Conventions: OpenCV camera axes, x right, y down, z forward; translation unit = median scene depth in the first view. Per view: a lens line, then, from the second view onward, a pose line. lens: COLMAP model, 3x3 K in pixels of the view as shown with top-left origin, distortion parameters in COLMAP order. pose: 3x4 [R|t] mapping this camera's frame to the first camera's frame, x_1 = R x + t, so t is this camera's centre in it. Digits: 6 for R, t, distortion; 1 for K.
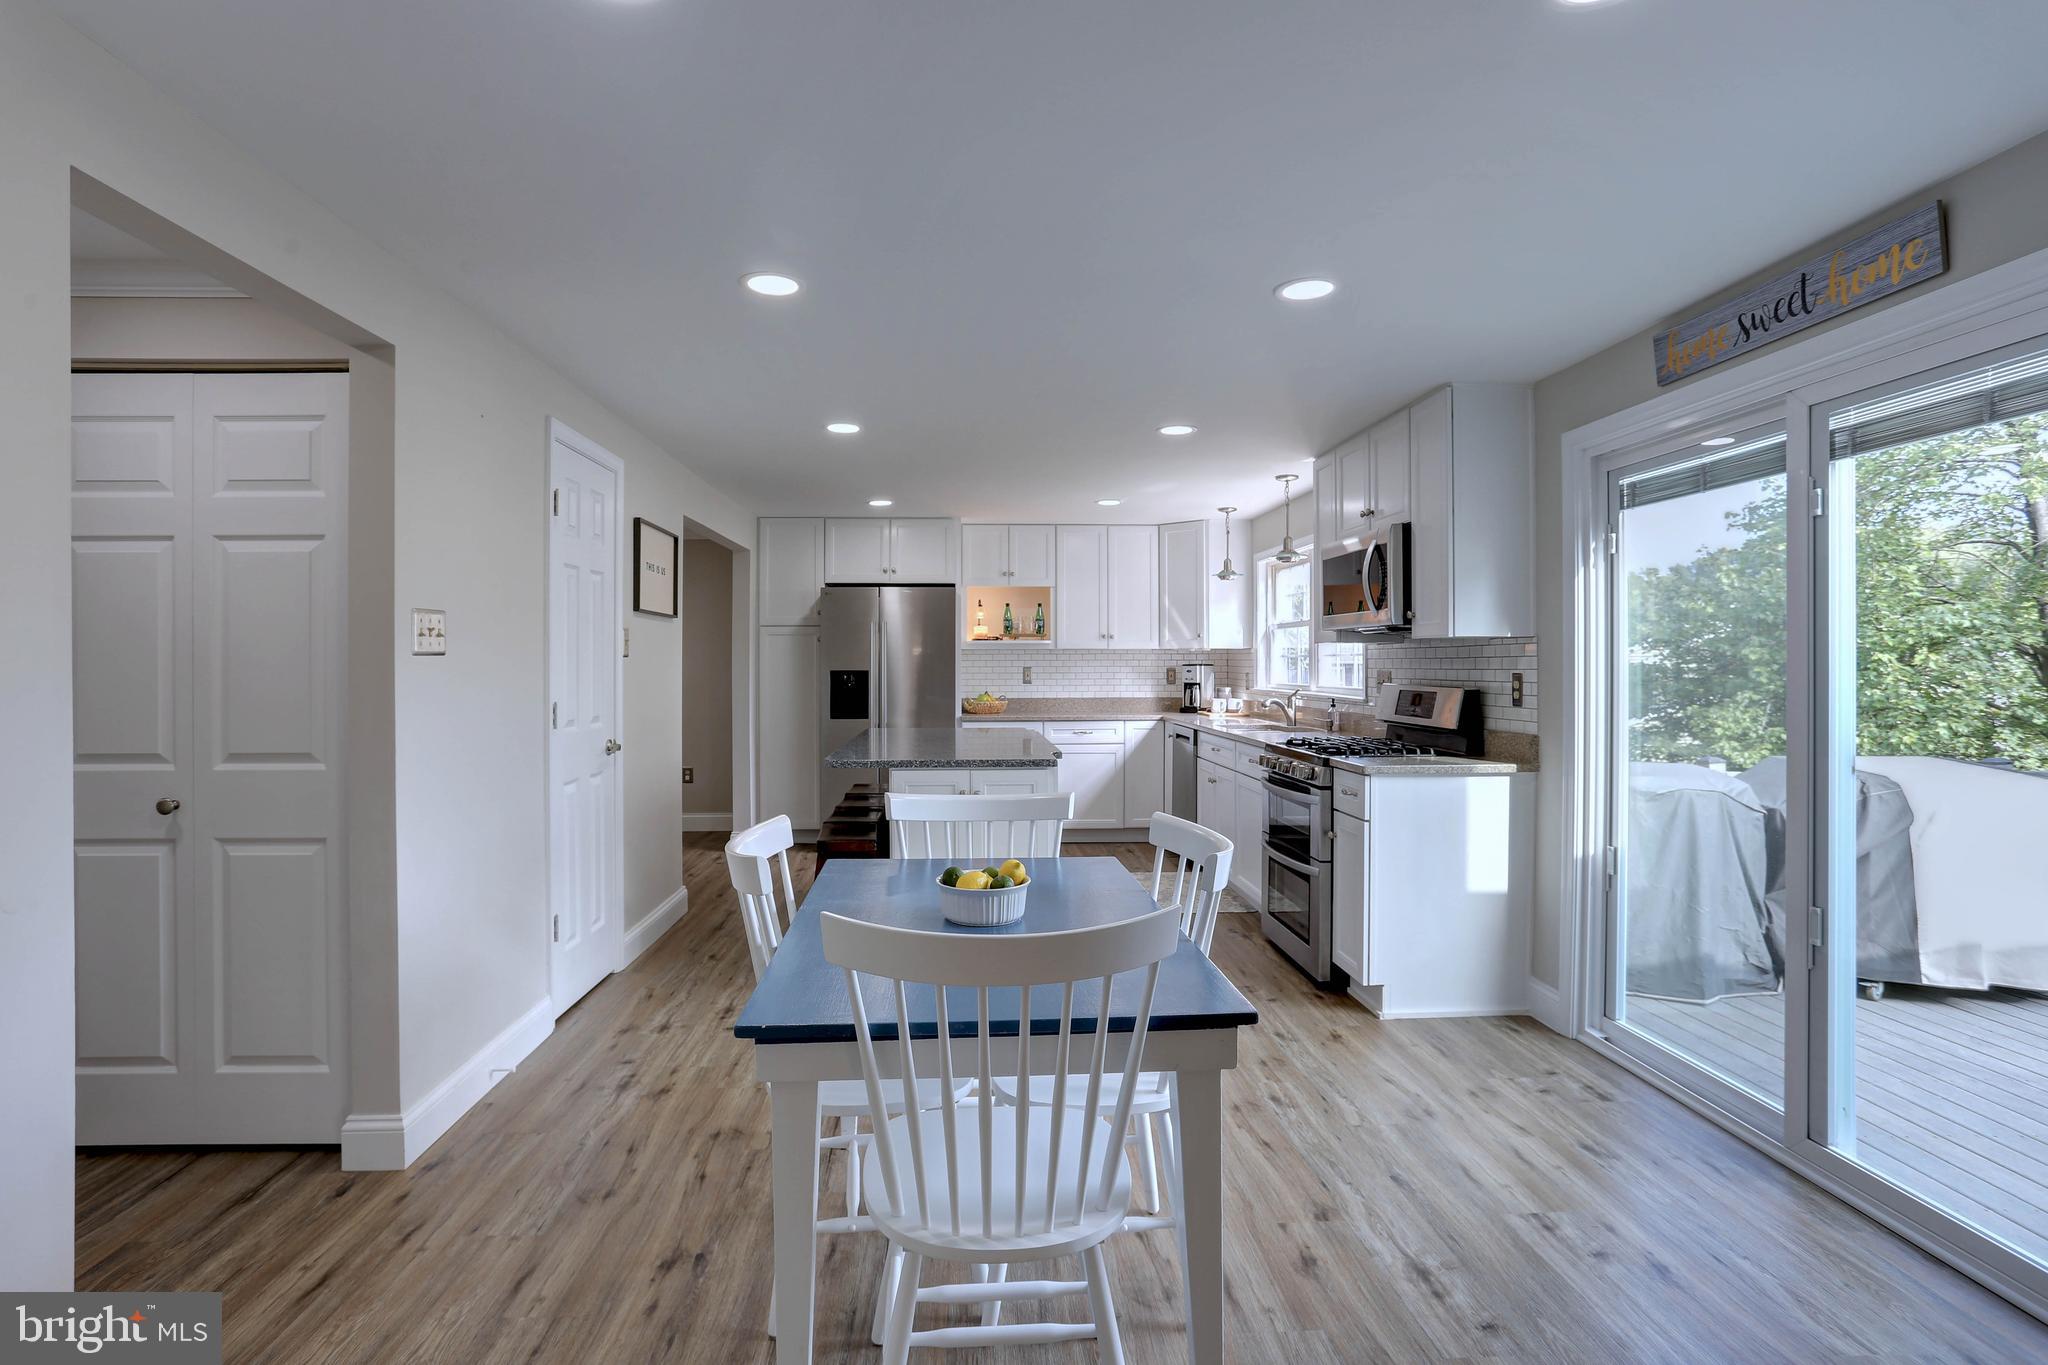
lens RADIAL K [[1025.8, 0, 1016.1], [0, 1025.8, 660.0], [0, 0, 1]] dist [-0.064804, 0.024161]
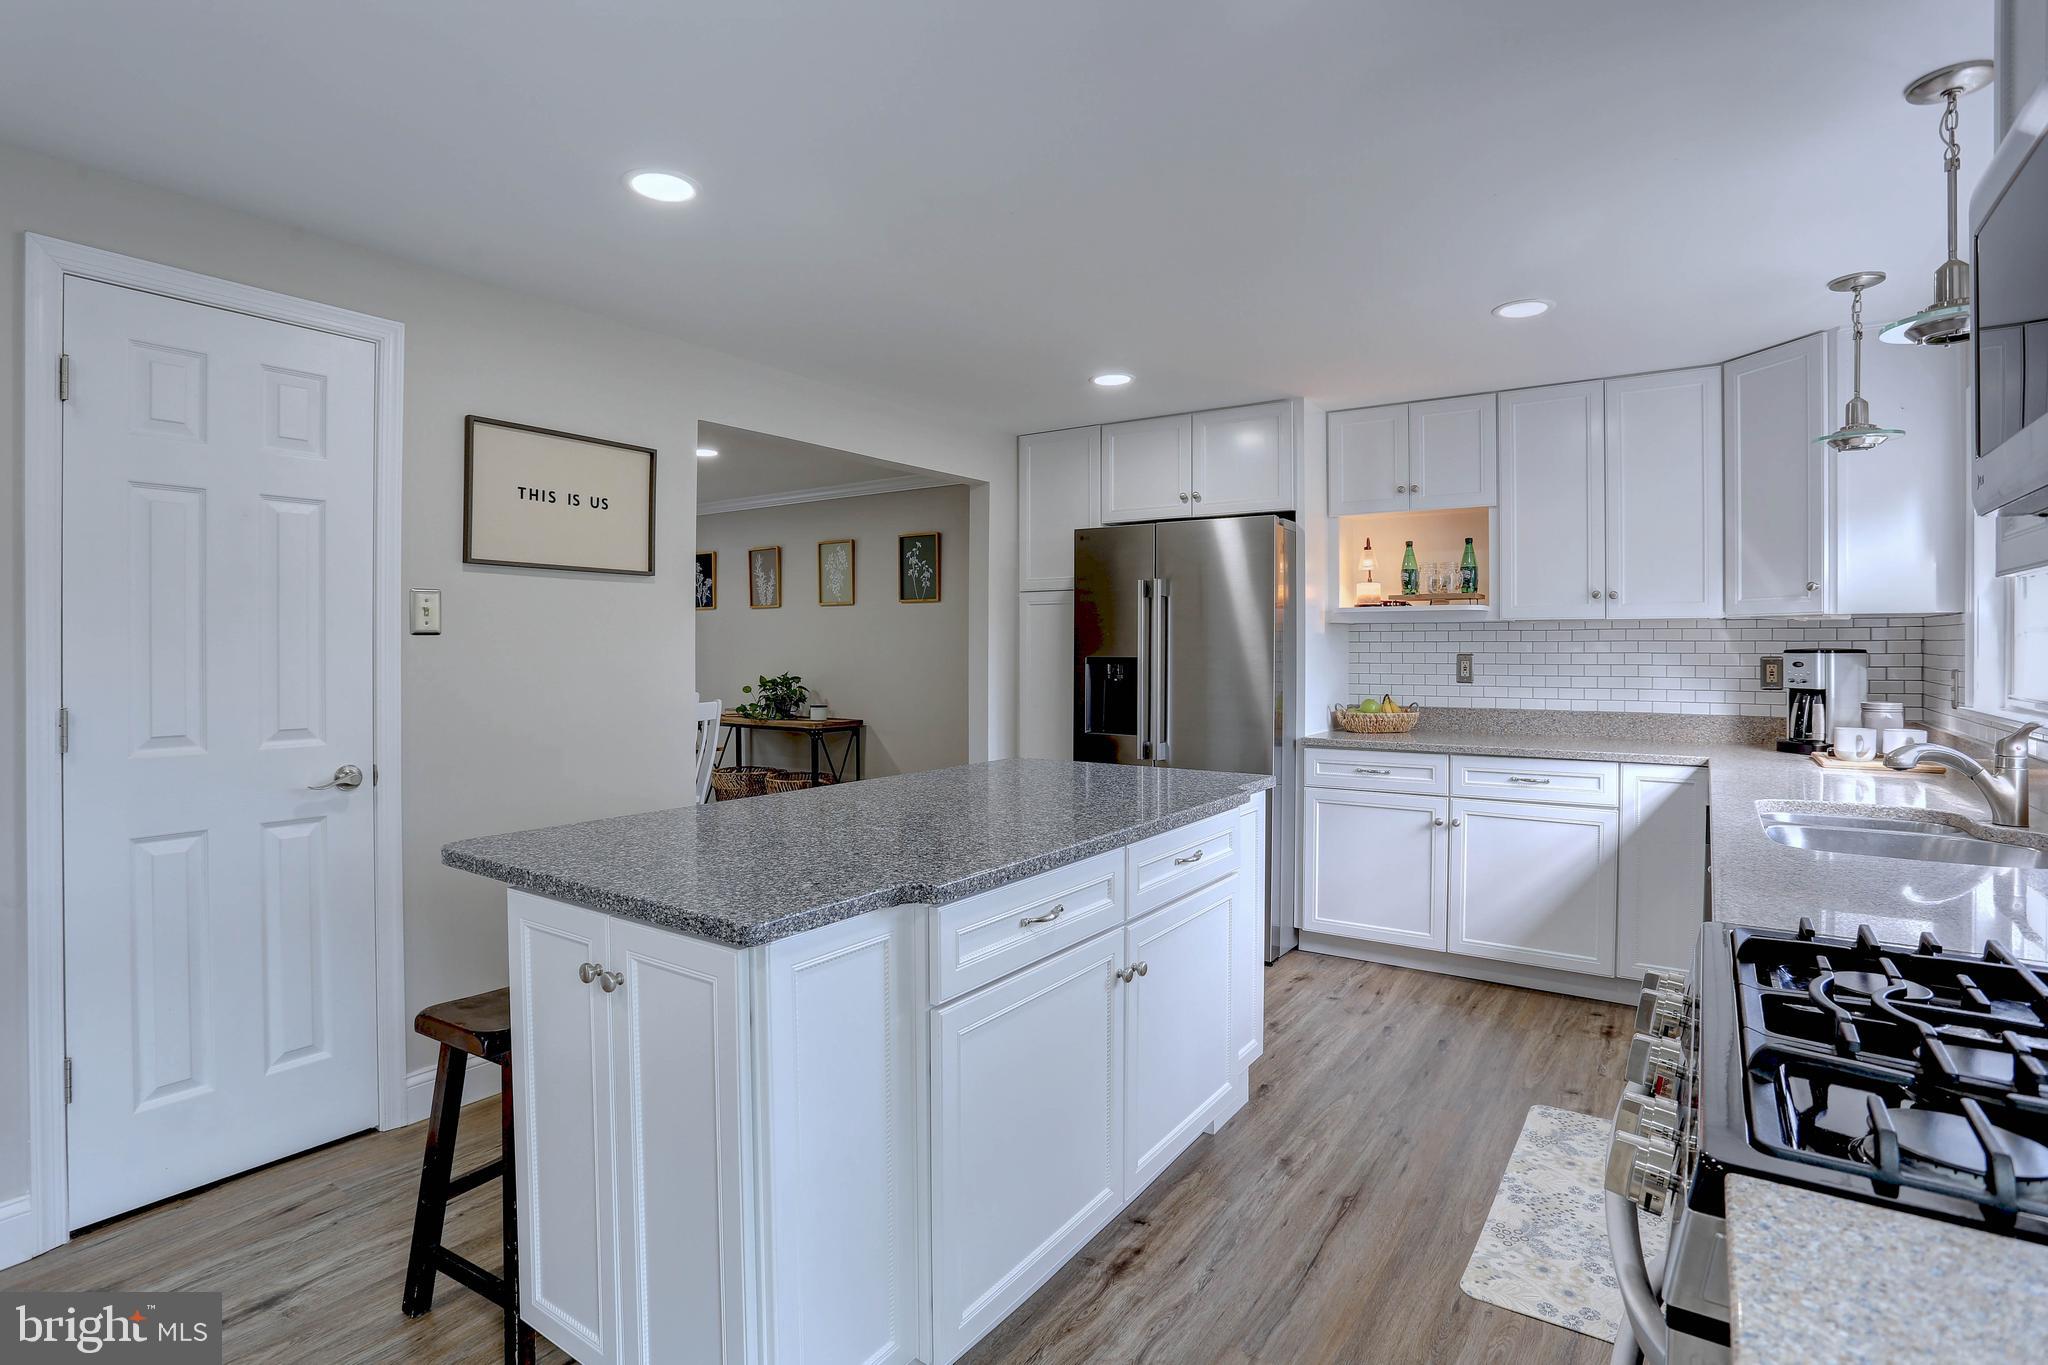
lens RADIAL K [[1025.8, 0, 1016.1], [0, 1025.8, 660.0], [0, 0, 1]] dist [-0.064804, 0.024161]
pose [[0.786199, 0.009938, -0.617894, 0.178340], [0.000441, 0.999861, 0.016642, 0.001230], [0.617974, -0.013356, 0.786085, 0.444776]]
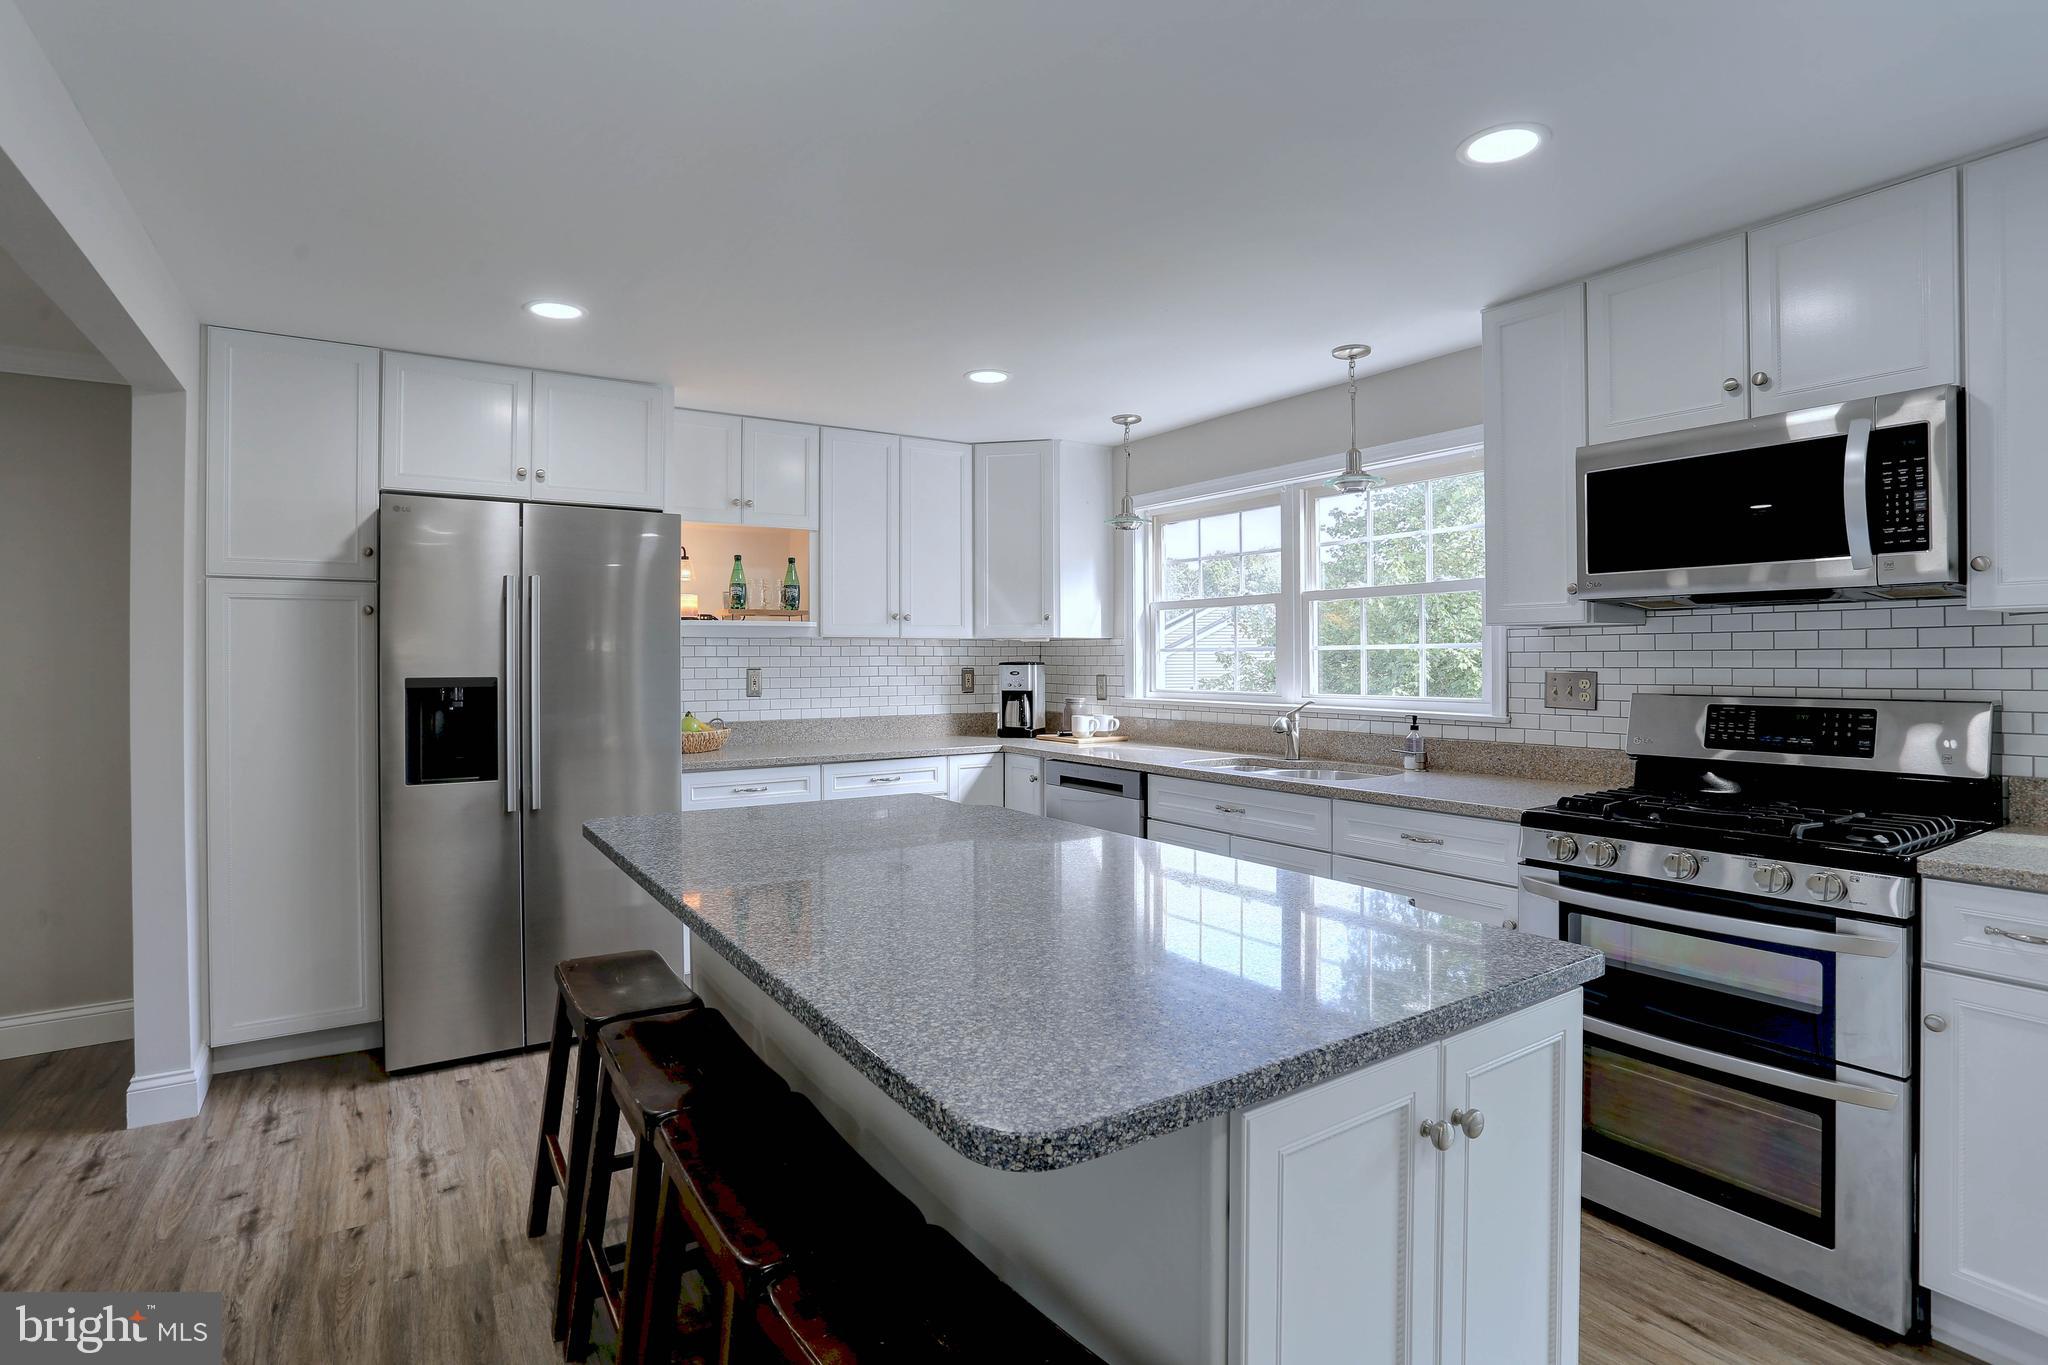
lens RADIAL K [[1025.8, 0, 1016.1], [0, 1025.8, 660.0], [0, 0, 1]] dist [-0.064804, 0.024161]
pose [[0.869015, -0.001188, 0.494784, -0.160787], [0.000814, 0.999999, 0.000972, 0.002055], [-0.494784, -0.000441, 0.869016, 0.460935]]
